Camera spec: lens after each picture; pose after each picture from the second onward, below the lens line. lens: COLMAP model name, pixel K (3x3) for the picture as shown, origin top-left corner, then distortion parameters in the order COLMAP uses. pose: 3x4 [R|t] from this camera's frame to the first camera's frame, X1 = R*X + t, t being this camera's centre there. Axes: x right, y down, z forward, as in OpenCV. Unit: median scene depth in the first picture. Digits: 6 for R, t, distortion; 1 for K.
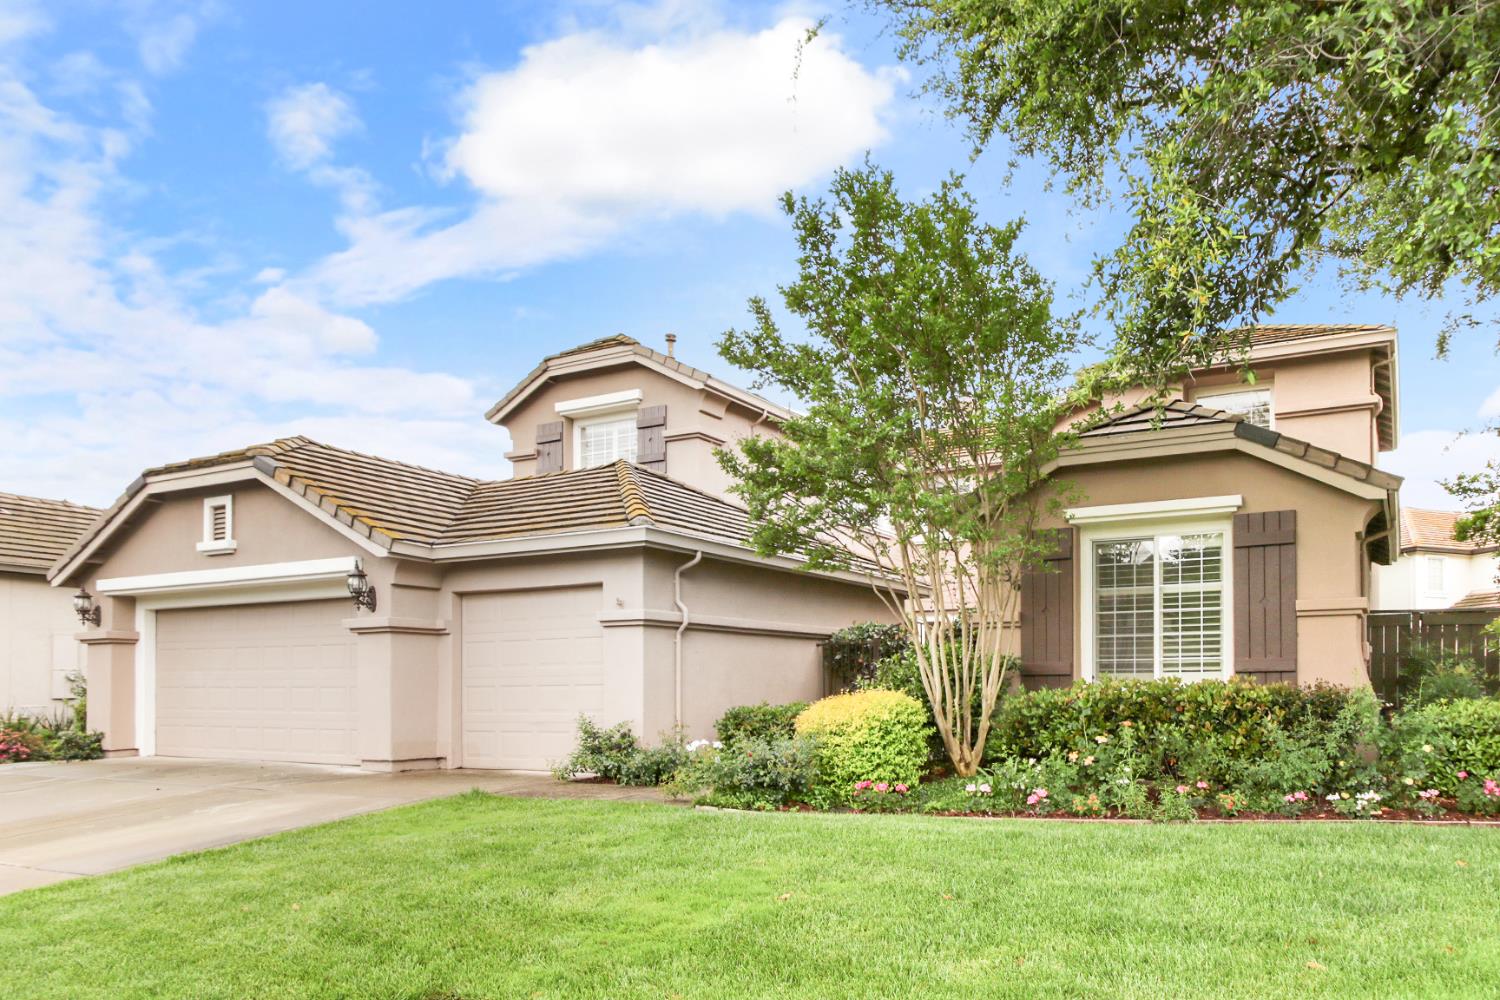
lens RADIAL K [[1273.3, 0, 782.6], [0, 1273.3, 554.8], [0, 0, 1]] dist [0.006734, 0.001596]
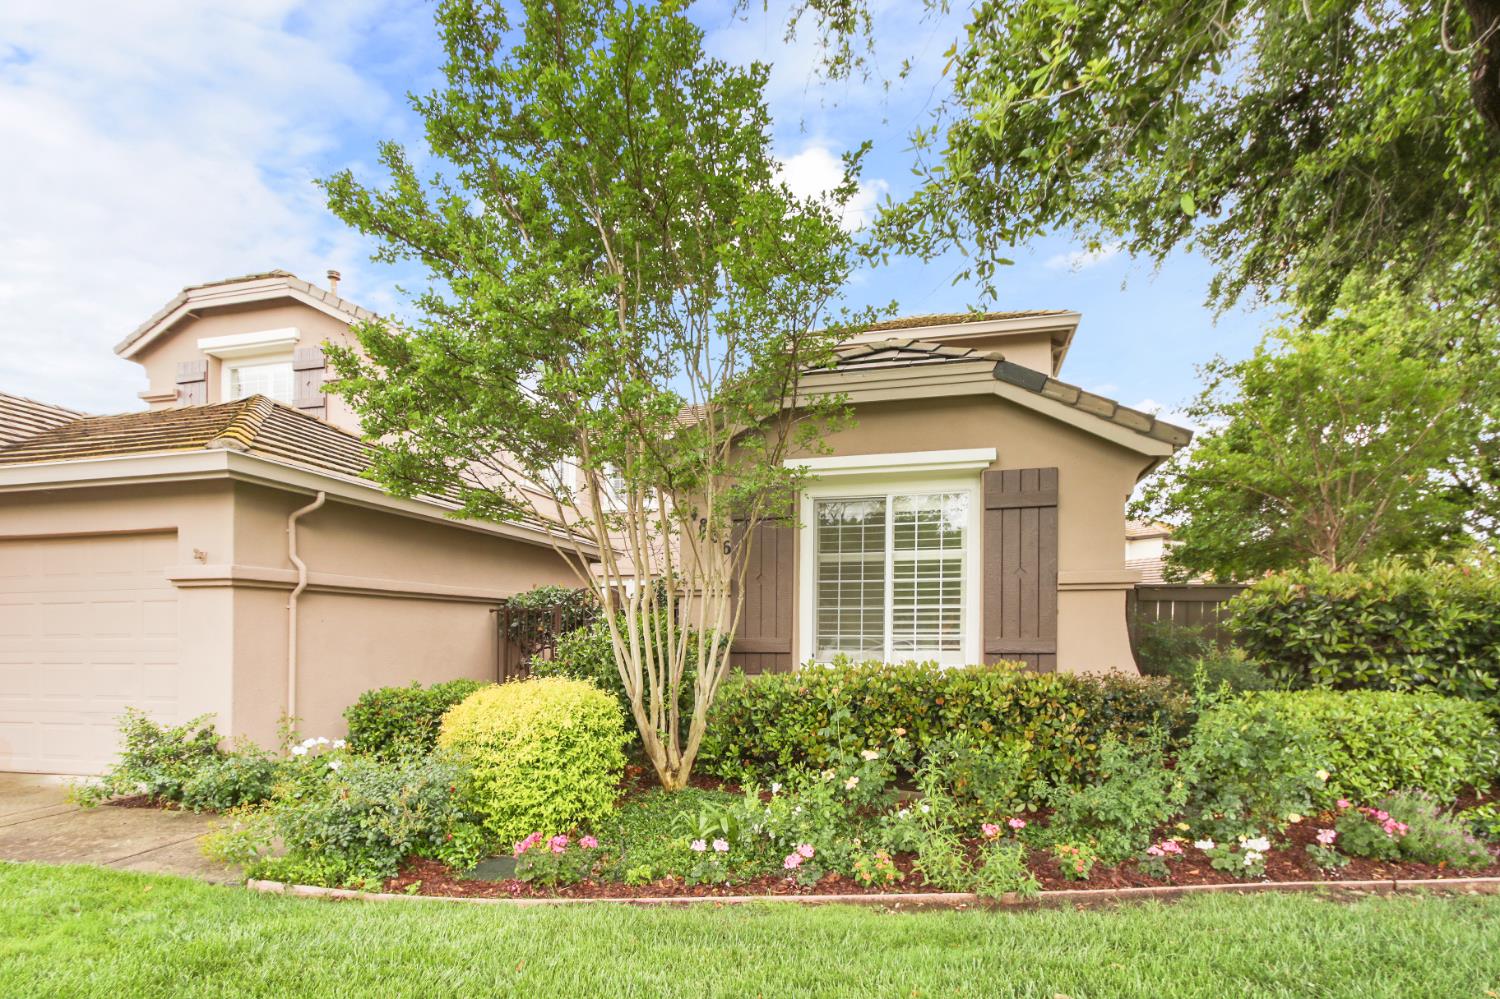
lens RADIAL K [[726.8, 0, 769.0], [0, 726.8, 619.0], [0, 0, 1]] dist [0.002166, 0.000566]
pose [[0.940849, 0.001655, 0.338823, 0.046499], [-0.035813, 0.994872, 0.094587, 0.025623], [-0.336929, -0.101126, 0.936083, 0.550691]]
